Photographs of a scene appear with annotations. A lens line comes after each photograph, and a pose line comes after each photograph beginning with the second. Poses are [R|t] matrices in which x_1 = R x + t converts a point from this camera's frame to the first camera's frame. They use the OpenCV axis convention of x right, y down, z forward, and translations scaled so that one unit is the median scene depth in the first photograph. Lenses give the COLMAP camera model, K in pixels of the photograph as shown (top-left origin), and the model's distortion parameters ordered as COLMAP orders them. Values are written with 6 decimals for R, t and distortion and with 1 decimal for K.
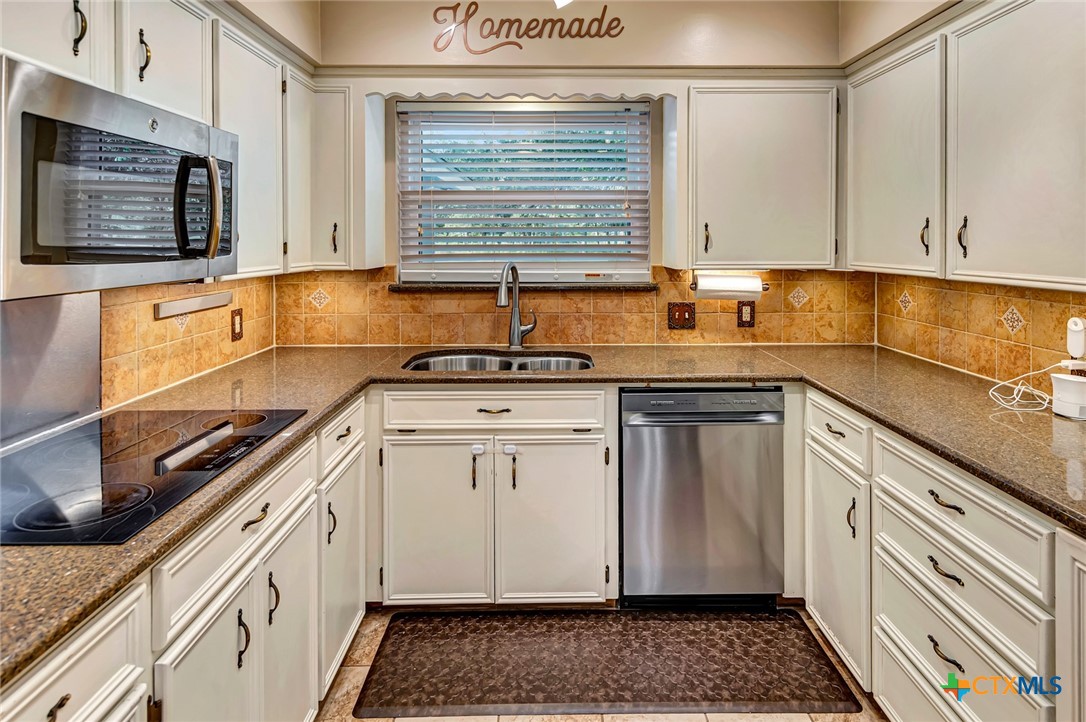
lens RADIAL K [[598.8, 0, 550.8], [0, 598.8, 249.5], [0, 0, 1]] dist [0.010632, 0.000309]
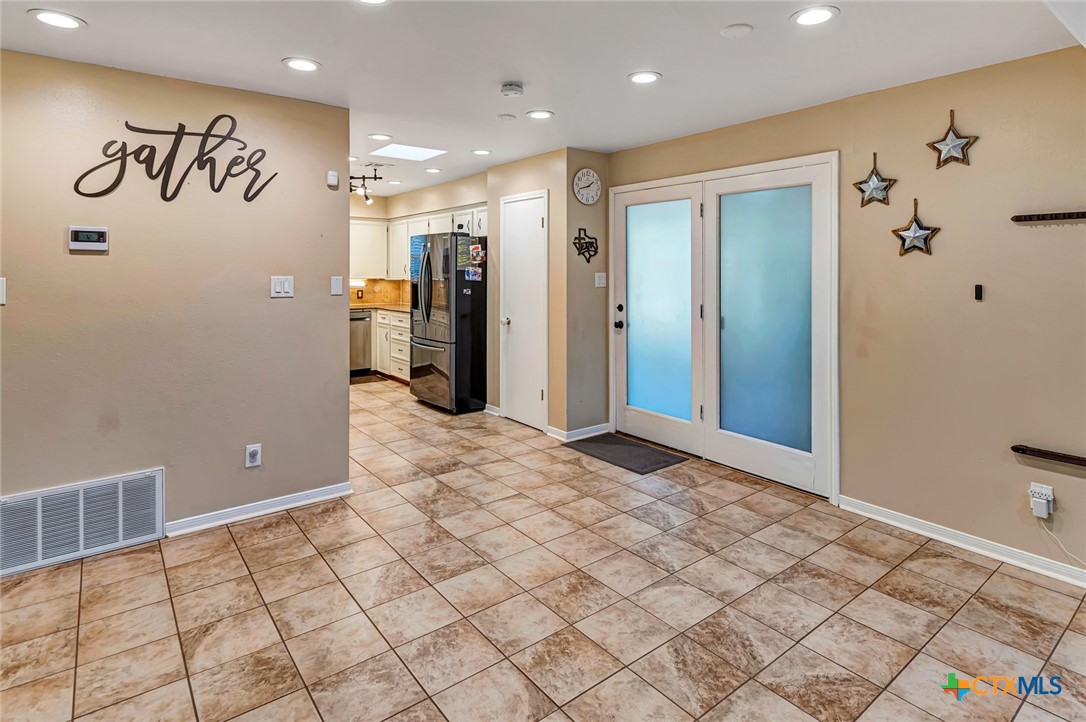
lens RADIAL K [[563.6, 0, 543.2], [0, 563.6, 267.2], [0, 0, 1]] dist [0.002747, 0.000117]
pose [[0.797494, 0.003752, 0.603315, -0.752267], [0.008170, 0.999822, -0.017017, 0.032750], [-0.603272, 0.018501, 0.797321, -2.103706]]
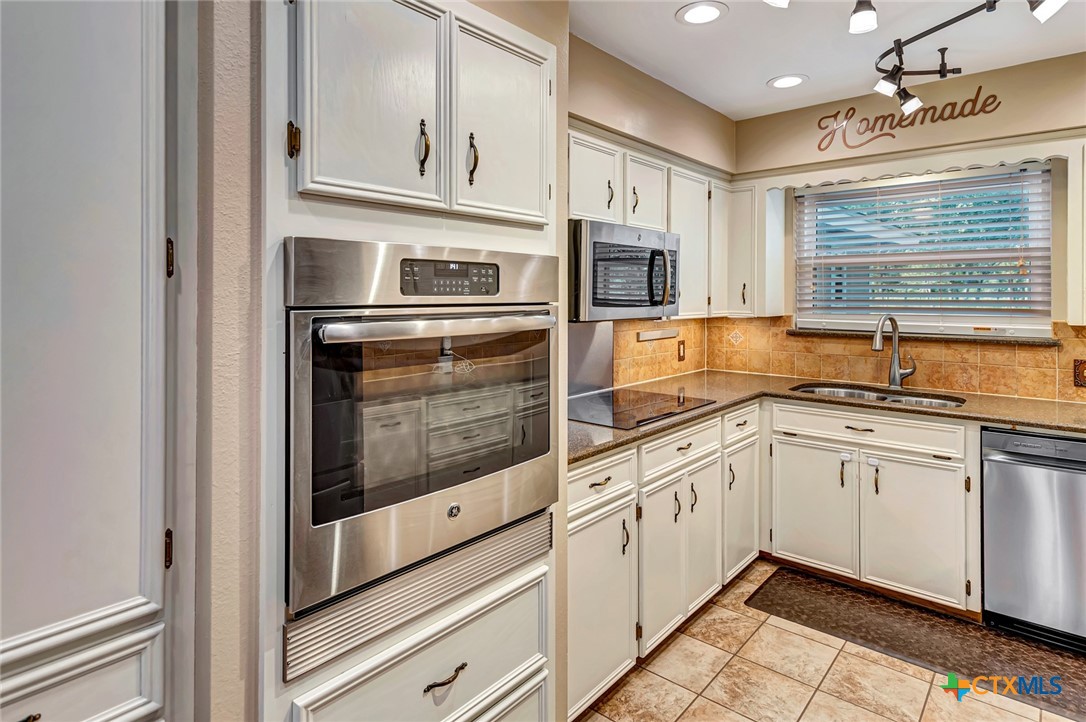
lens RADIAL K [[587.0, 0, 557.0], [0, 587.0, 297.1], [0, 0, 1]] dist [0.003455, -0.000611]
pose [[0.758454, 0.004746, -0.651709, 0.209384], [-0.011663, 0.999912, -0.006291, 0.002089], [0.651622, 0.012372, 0.758443, -0.339681]]
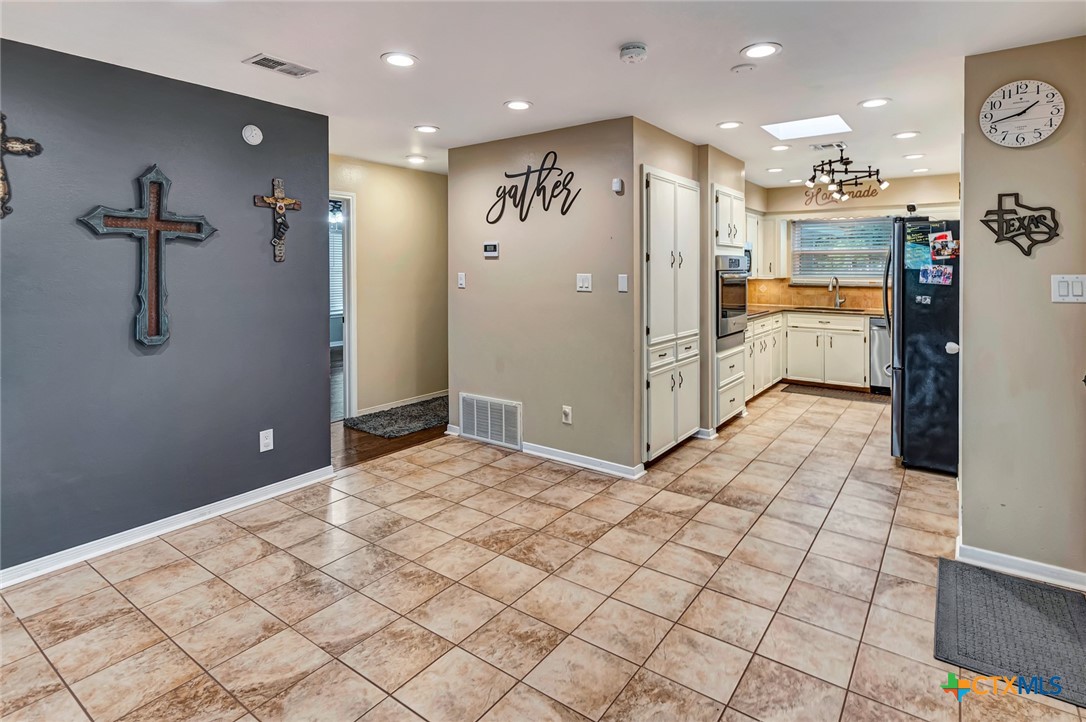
lens RADIAL K [[558.6, 0, 559.6], [0, 558.6, 274.4], [0, 0, 1]] dist [0.002270, 0.000467]
pose [[0.809147, 0.007053, -0.587564, 0.457523], [-0.009594, 0.999953, -0.001208, 0.030264], [0.587528, 0.006615, 0.809177, -1.994468]]
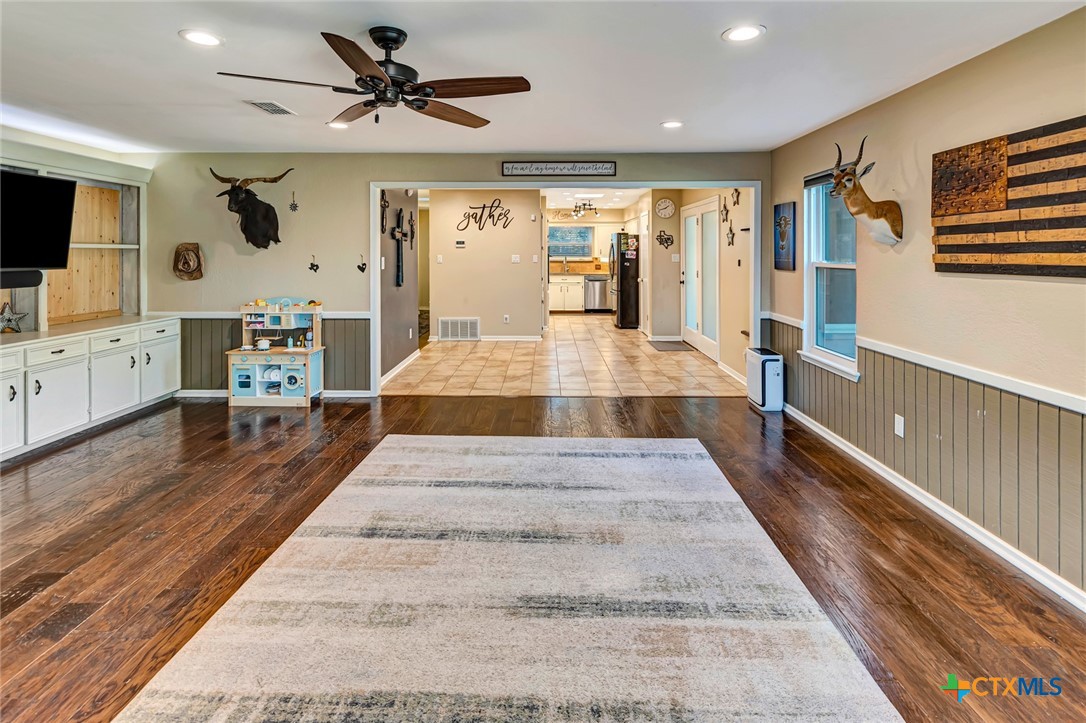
lens RADIAL K [[541.9, 0, 539.8], [0, 541.9, 260.2], [0, 0, 1]] dist [0.000881, -0.000173]
pose [[0.999683, -0.000114, -0.025179, -0.187295], [0.000128, 1.000000, 0.000546, 0.057281], [0.025178, -0.000549, 0.999683, -4.188603]]
